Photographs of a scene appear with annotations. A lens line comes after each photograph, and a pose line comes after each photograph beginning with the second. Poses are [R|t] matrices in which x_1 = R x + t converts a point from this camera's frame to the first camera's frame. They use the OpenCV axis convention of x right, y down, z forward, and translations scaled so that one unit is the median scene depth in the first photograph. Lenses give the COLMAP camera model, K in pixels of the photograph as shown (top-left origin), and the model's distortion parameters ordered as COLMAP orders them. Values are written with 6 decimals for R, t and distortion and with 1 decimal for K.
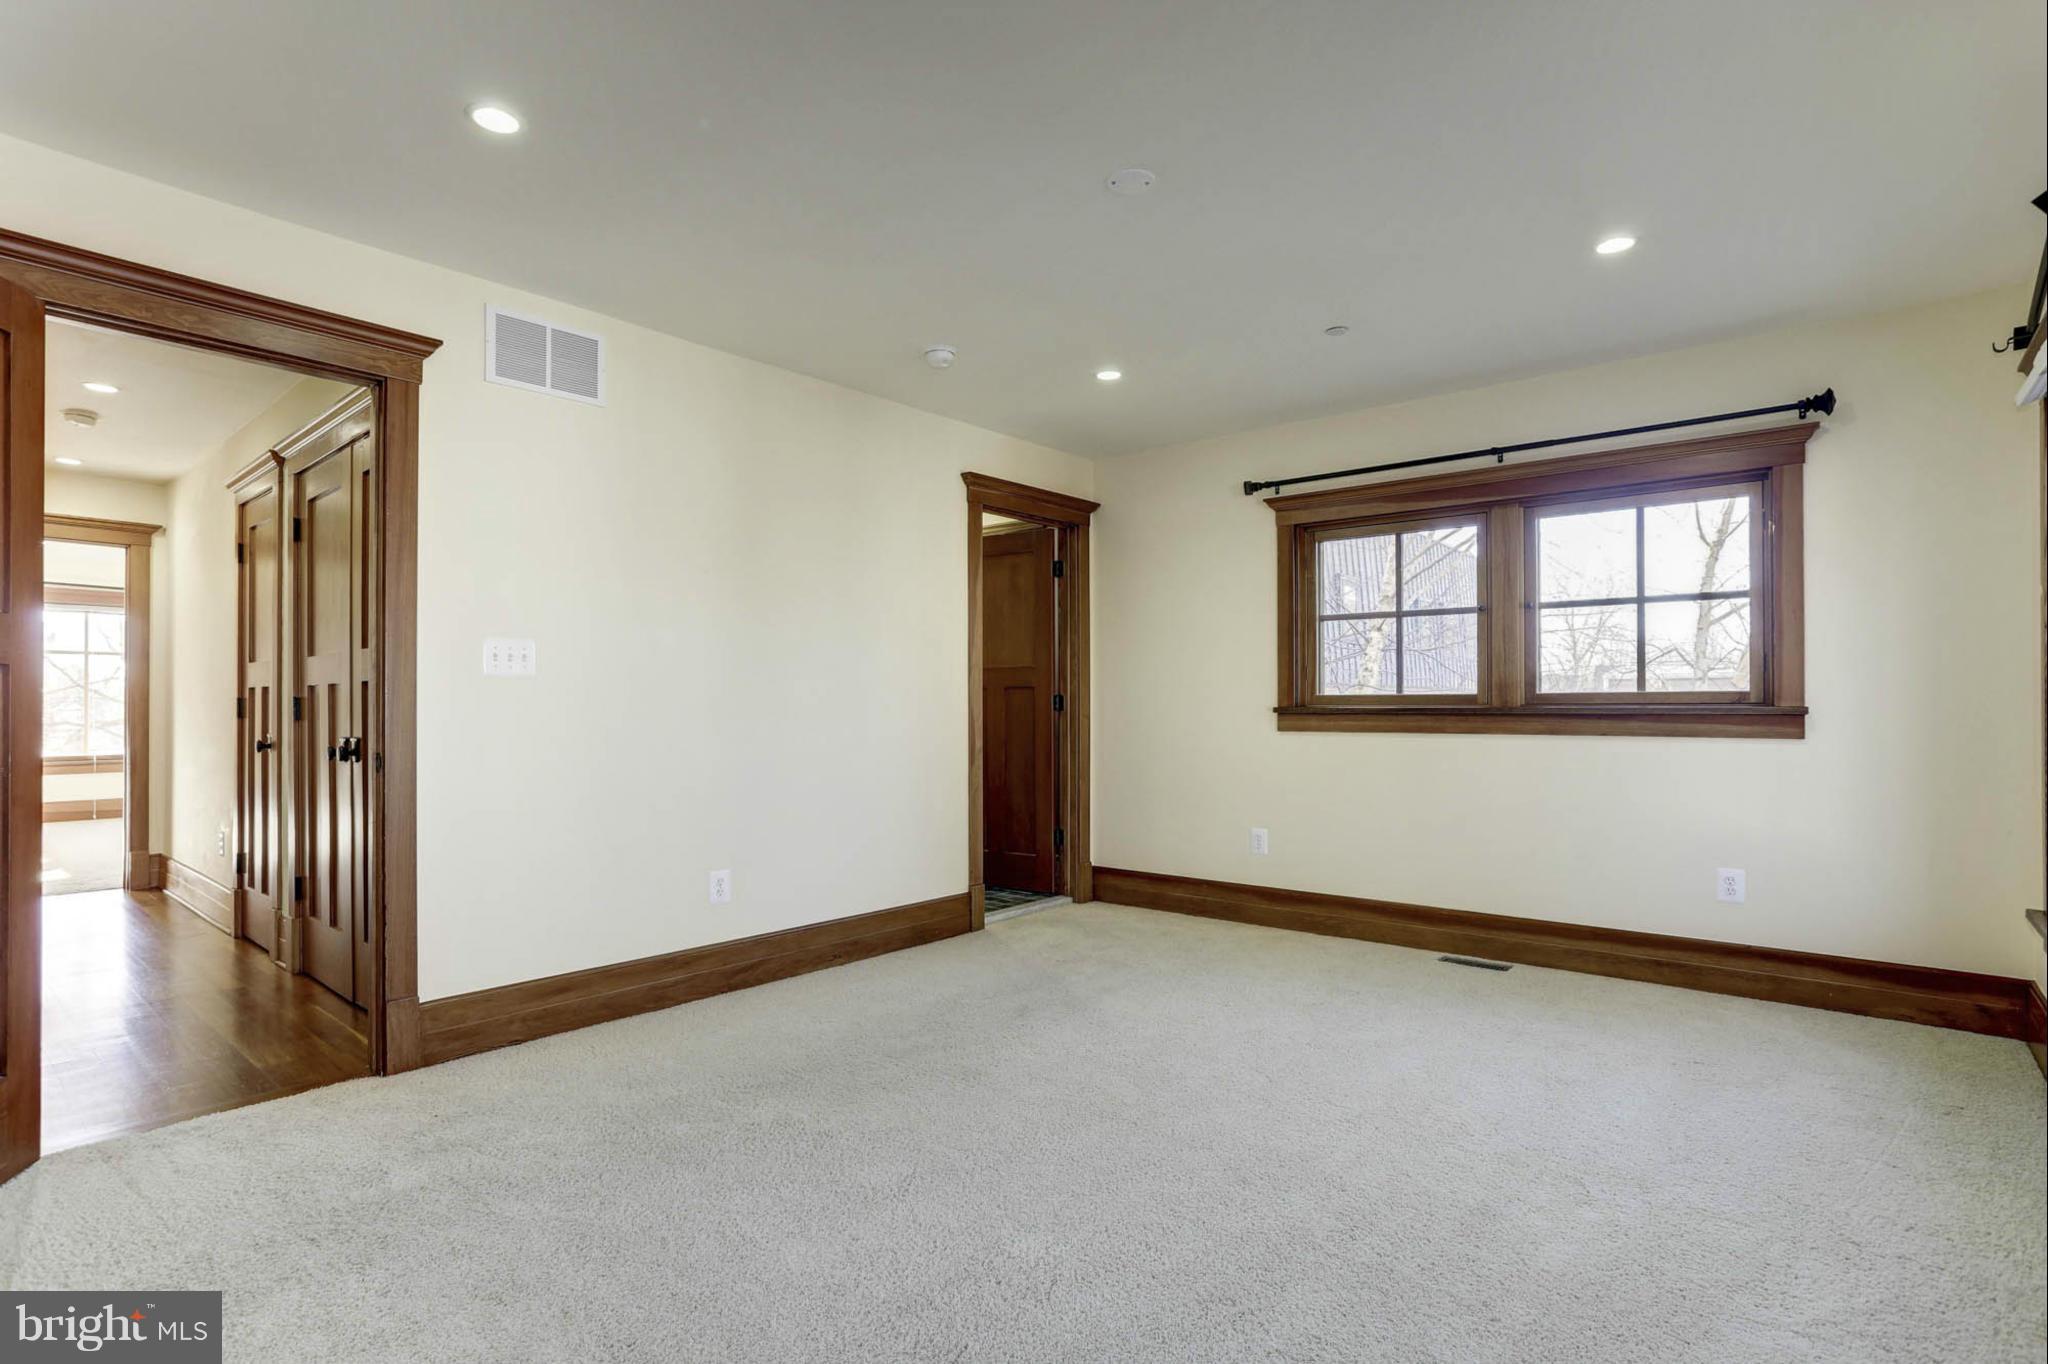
lens RADIAL K [[986.0, 0, 1012.2], [0, 986.0, 681.5], [0, 0, 1]] dist [-0.056449, 0.020674]
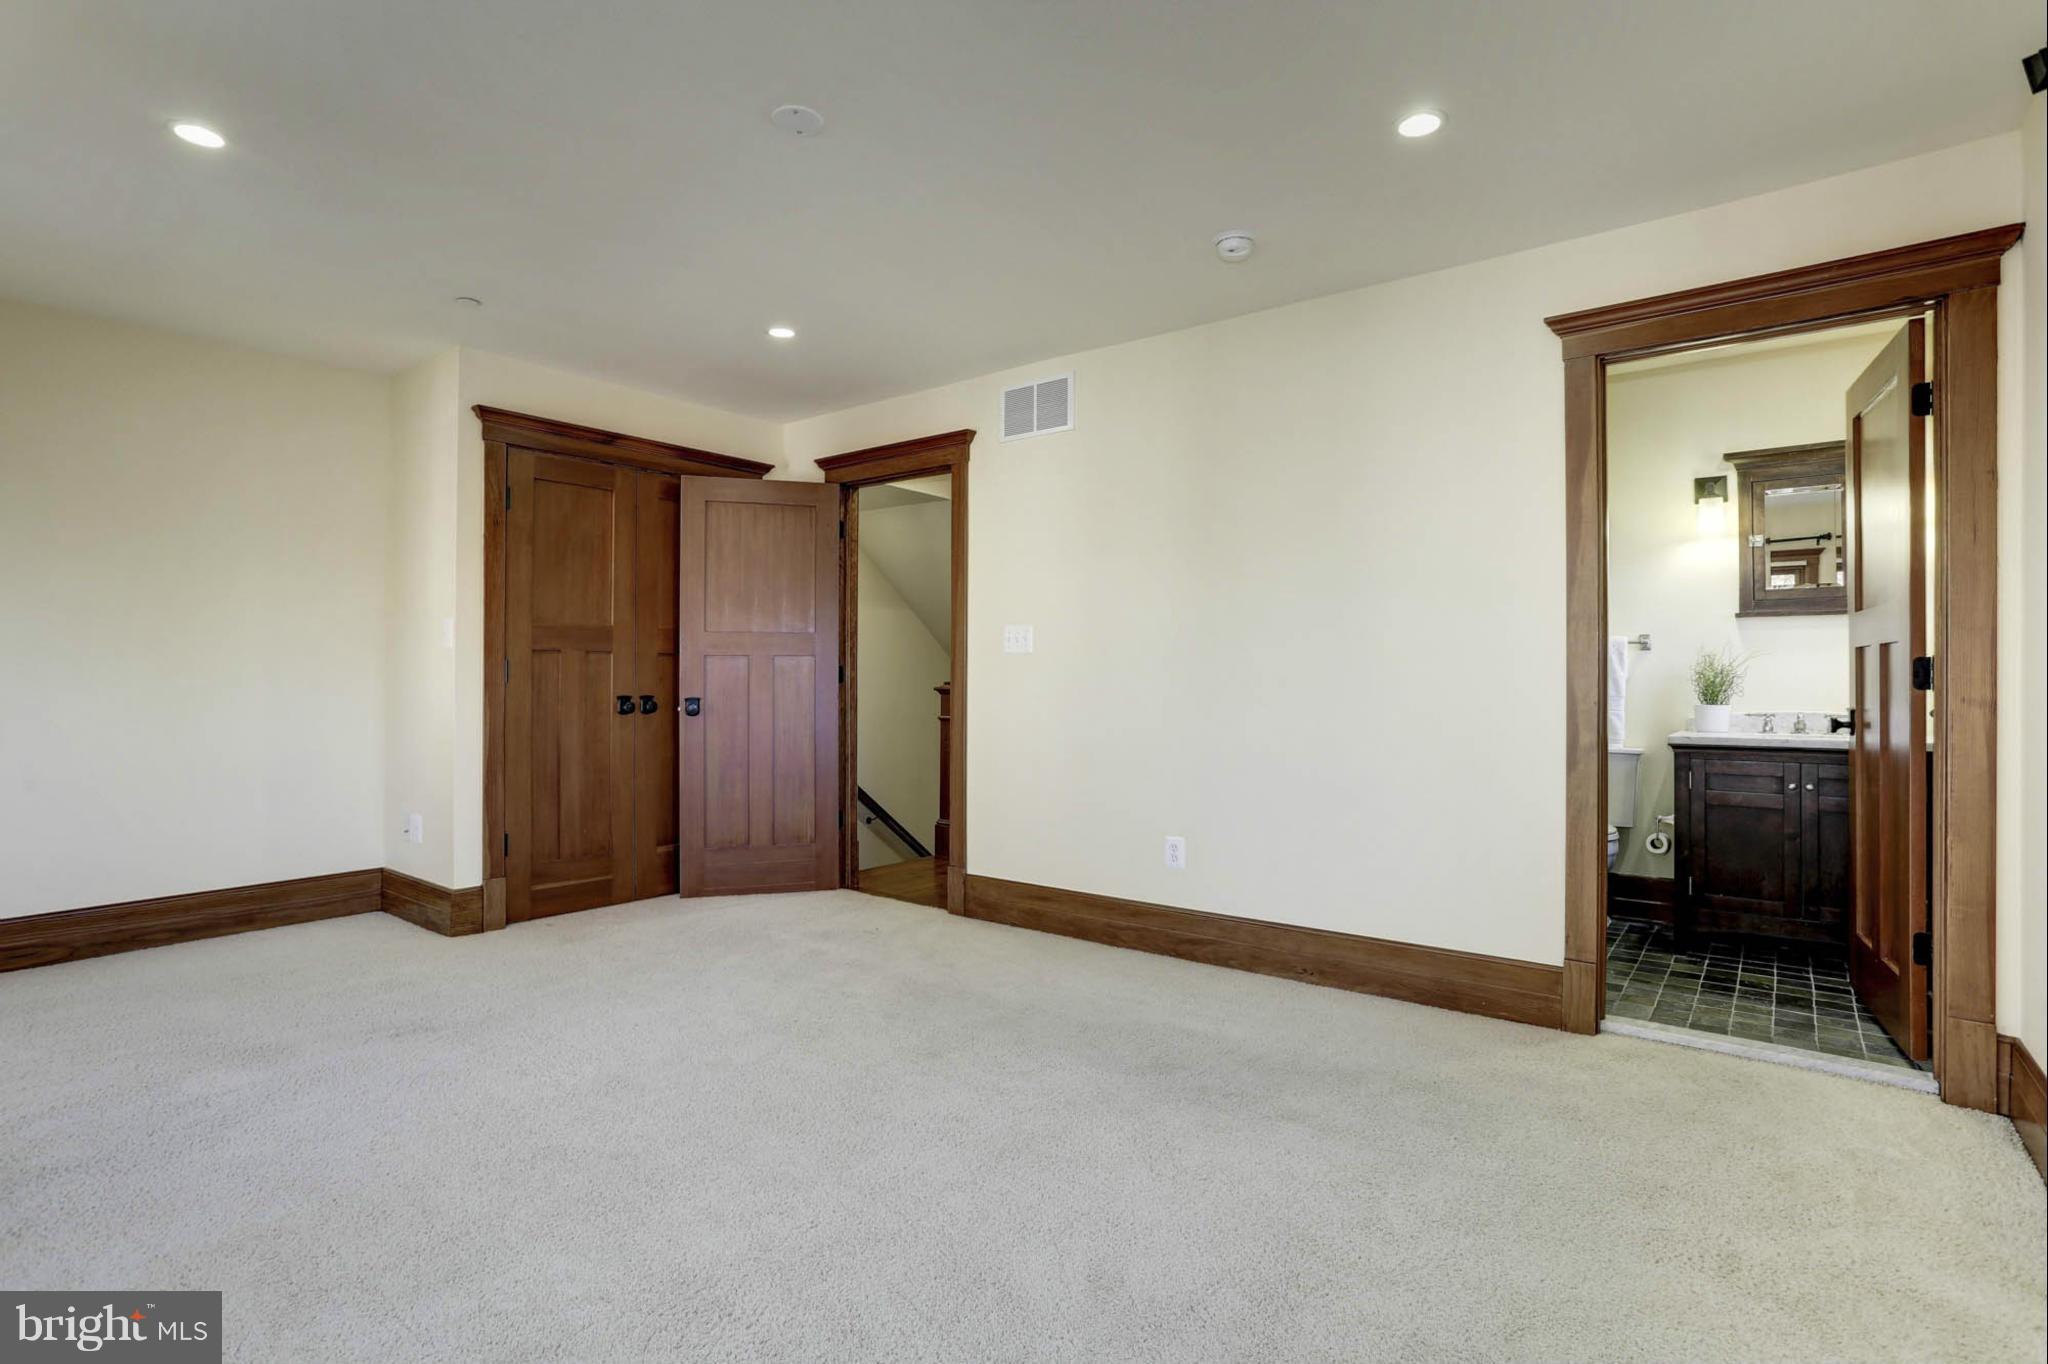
lens RADIAL K [[986.0, 0, 1012.2], [0, 986.0, 681.5], [0, 0, 1]] dist [-0.056449, 0.020674]
pose [[0.058867, -0.003671, -0.998259, 0.801265], [0.012774, 0.999914, -0.002924, 0.033973], [0.998184, -0.012580, 0.058909, 0.854448]]
